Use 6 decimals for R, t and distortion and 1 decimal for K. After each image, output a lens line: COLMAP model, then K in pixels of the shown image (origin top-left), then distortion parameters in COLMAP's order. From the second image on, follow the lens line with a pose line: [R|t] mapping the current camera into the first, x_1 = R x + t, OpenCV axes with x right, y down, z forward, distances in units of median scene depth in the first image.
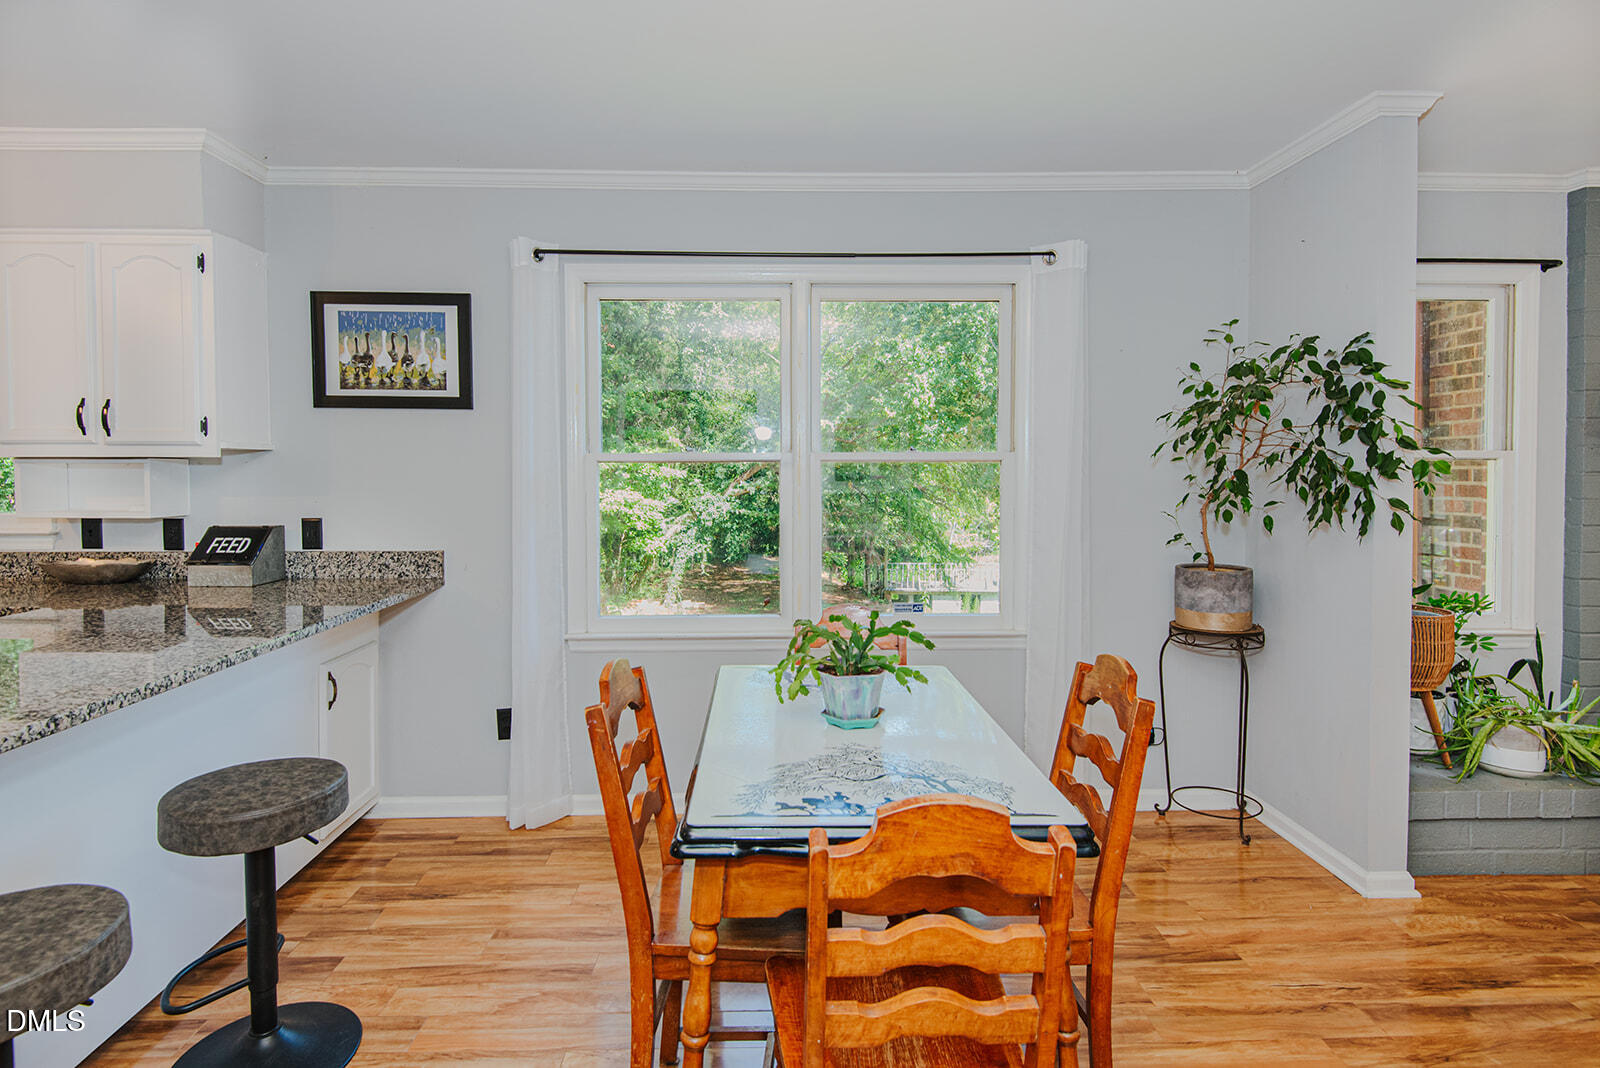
lens RADIAL K [[829.0, 0, 781.2], [0, 829.0, 492.7], [0, 0, 1]] dist [0.029251, -0.020036]
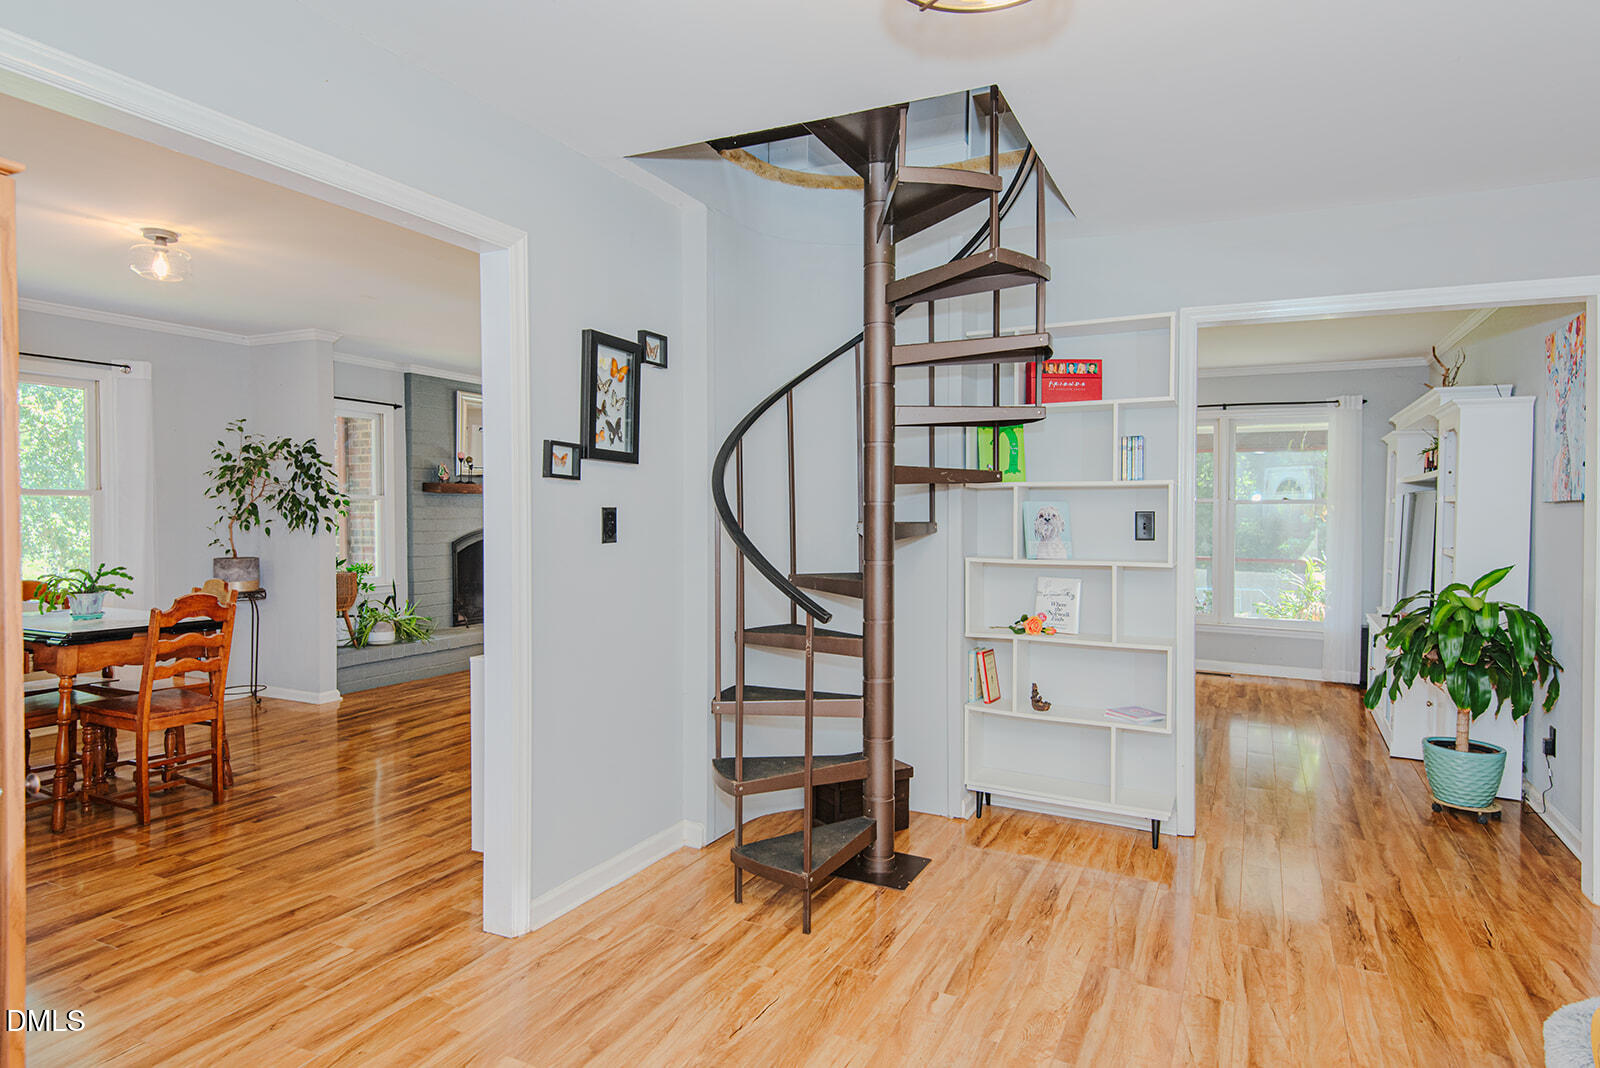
lens RADIAL K [[912.1, 0, 800.0], [0, 912.1, 534.0], [0, 0, 1]] dist [0.053742, -0.025579]
pose [[0.468237, -0.018036, 0.883419, -0.692608], [0.018155, 0.999777, 0.010789, 0.040755], [-0.883417, 0.010986, 0.468460, -1.030070]]
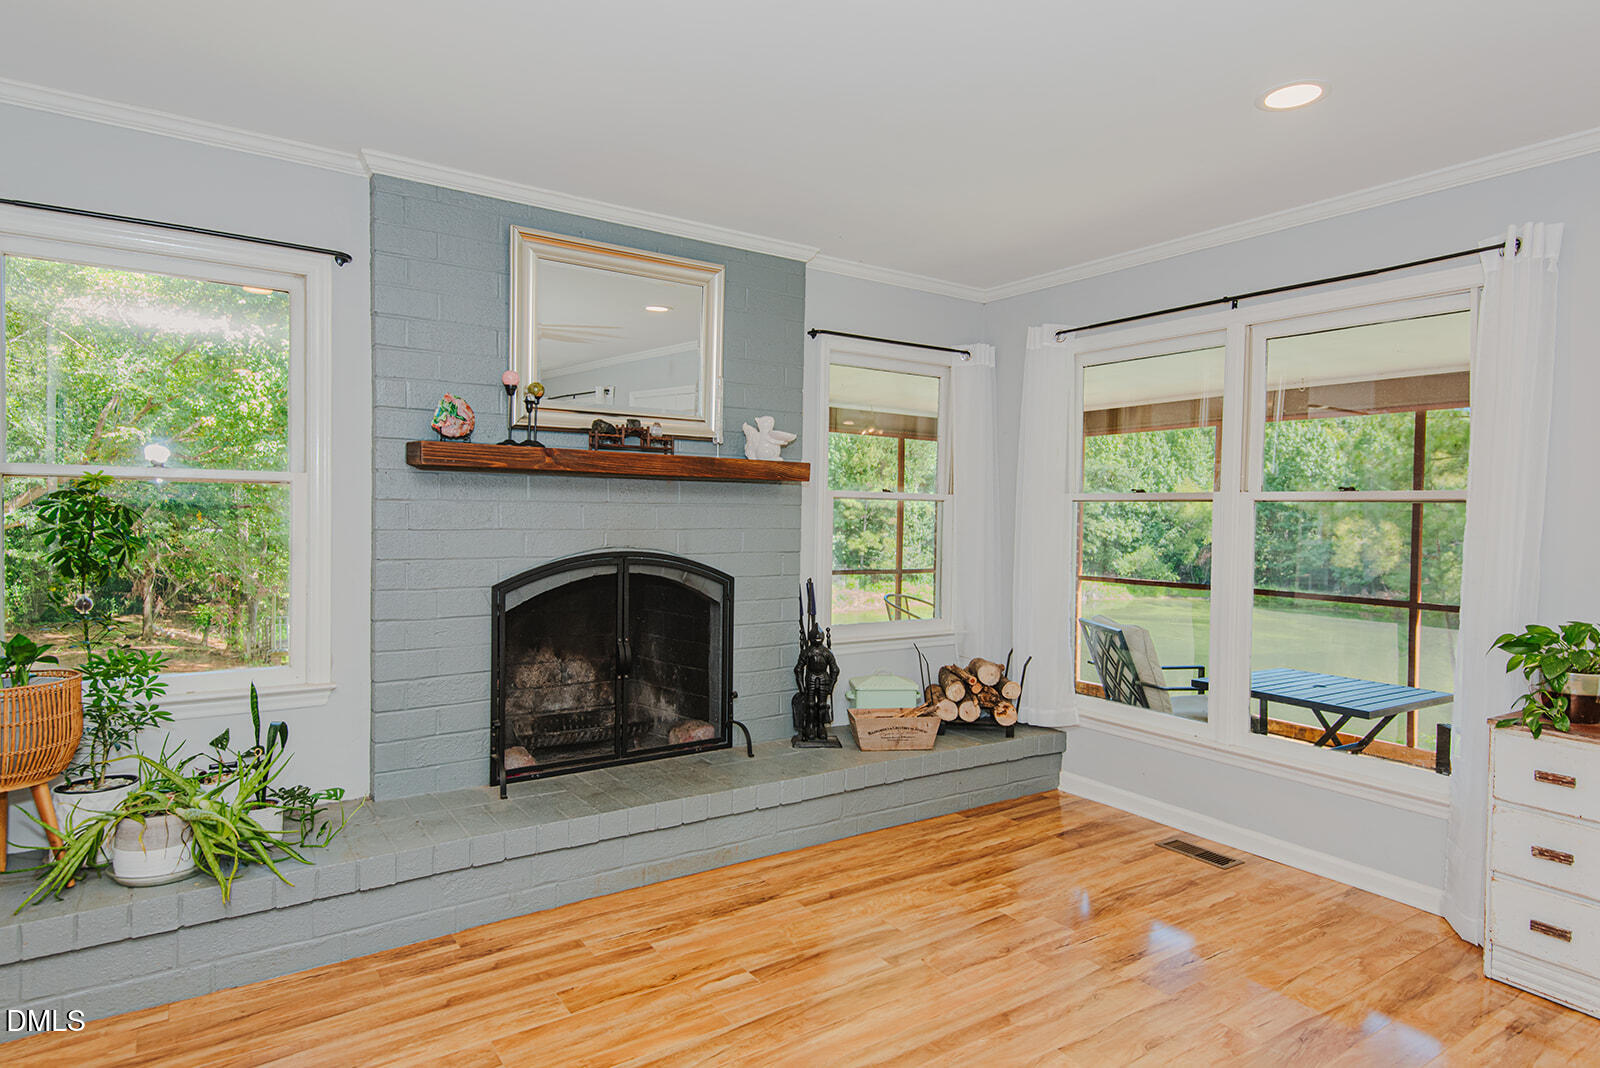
lens RADIAL K [[912.1, 0, 800.0], [0, 912.1, 534.0], [0, 0, 1]] dist [0.053742, -0.025579]
pose [[0.836352, 0.000847, 0.548192, 0.852625], [-0.003681, 0.999985, 0.004070, 0.006256], [-0.548181, -0.005422, 0.836342, -0.056984]]
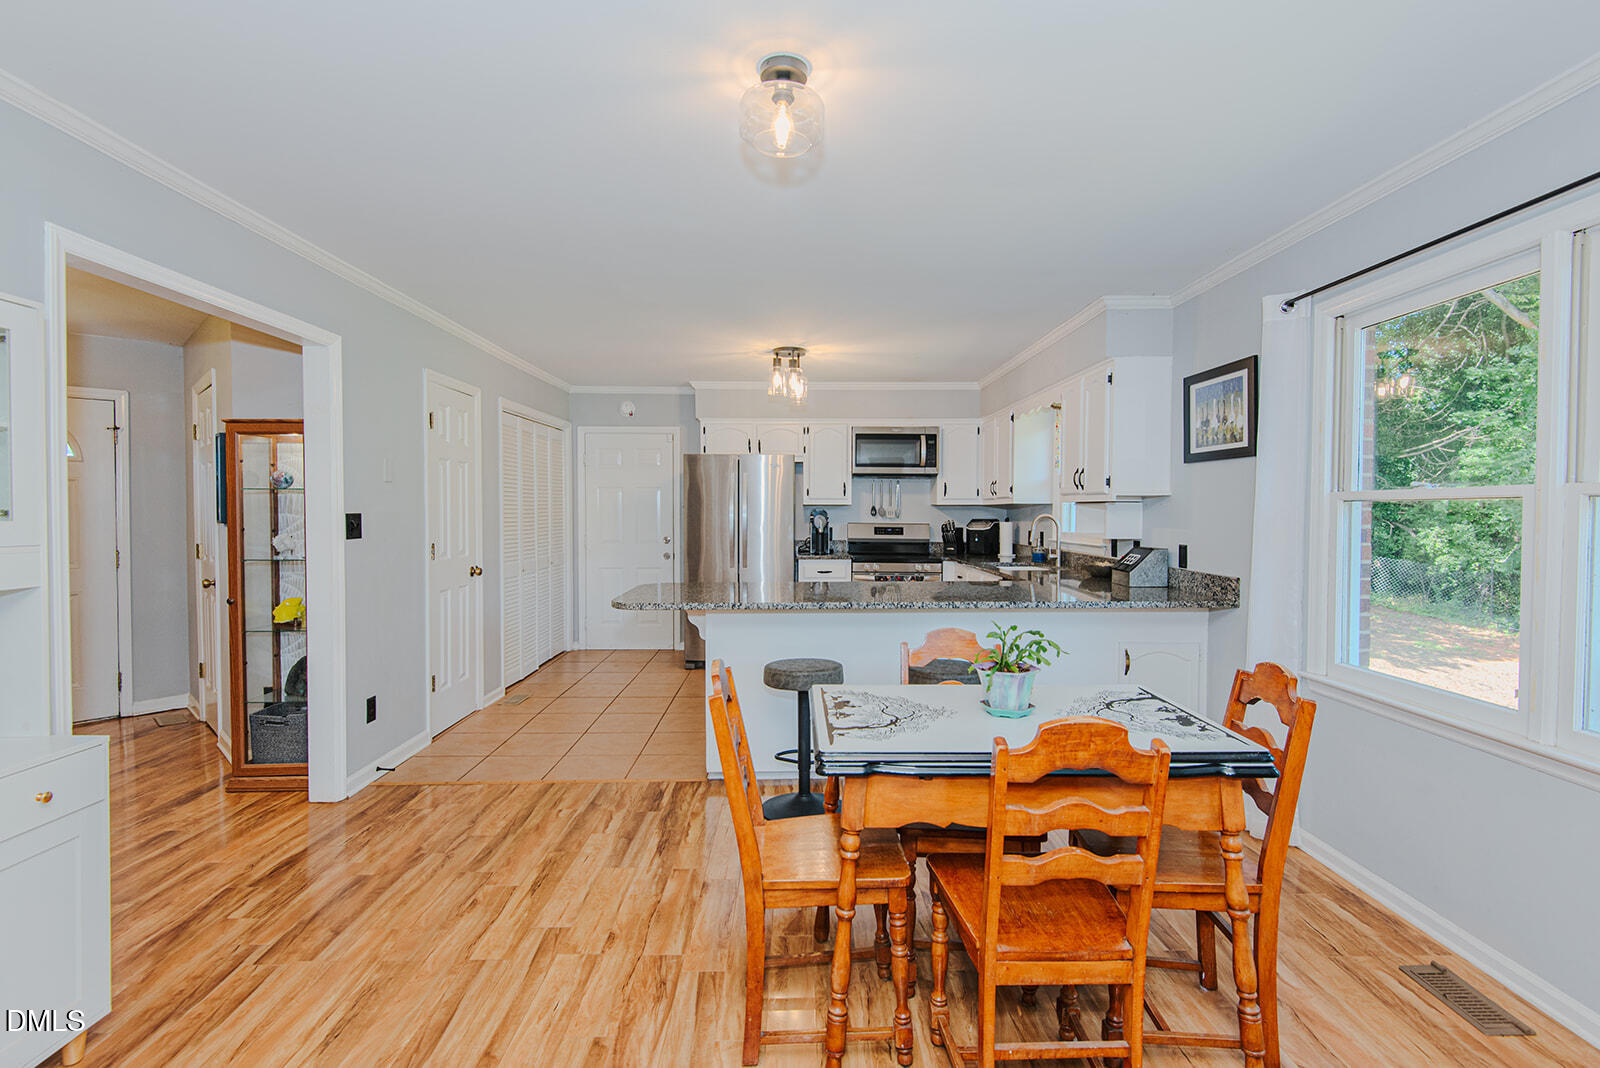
lens RADIAL K [[750.7, 0, 804.5], [0, 750.7, 529.9], [0, 0, 1]] dist [0.038684, -0.024444]
pose [[-0.009668, 0.029141, -0.999529, 0.720013], [-0.029049, 0.999145, 0.029411, -0.012973], [0.999531, 0.029319, -0.008814, 0.420364]]
